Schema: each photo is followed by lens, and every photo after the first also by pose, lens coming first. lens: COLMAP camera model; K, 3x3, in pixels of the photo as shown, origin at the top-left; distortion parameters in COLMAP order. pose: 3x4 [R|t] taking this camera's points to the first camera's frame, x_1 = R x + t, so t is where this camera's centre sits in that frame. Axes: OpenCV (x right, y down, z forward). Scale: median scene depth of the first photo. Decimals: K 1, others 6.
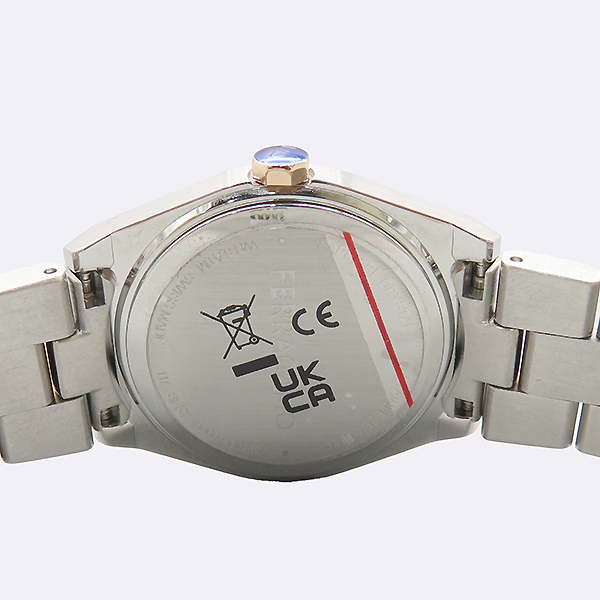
lens RADIAL K [[778.3, 0, 300.0], [0, 778.3, 300.0], [0, 0, 1]] dist [0.096830, 0.016073]
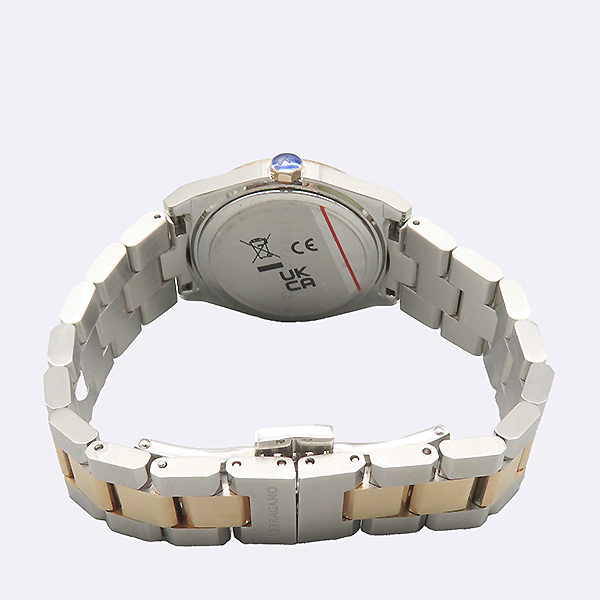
lens RADIAL K [[778.3, 0, 300.0], [0, 778.3, 300.0], [0, 0, 1]] dist [0.096830, 0.016073]
pose [[0.998181, 0.049316, -0.034680, 0.076362], [-0.036925, 0.954793, 0.294969, -0.377600], [0.047659, -0.293152, 0.954877, -0.716441]]
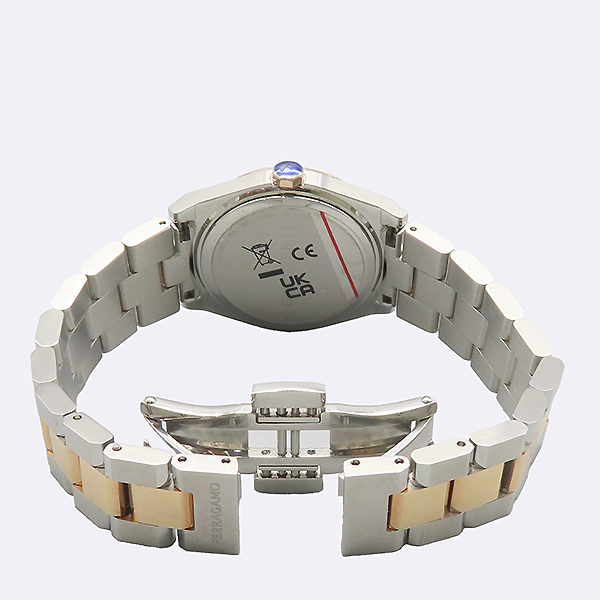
lens RADIAL K [[778.3, 0, 300.0], [0, 778.3, 300.0], [0, 0, 1]] dist [0.096830, 0.016073]
pose [[0.998699, 0.046244, -0.021476, 0.053235], [-0.039850, 0.970681, 0.237044, -0.297699], [0.031808, -0.235880, 0.971261, -0.793052]]
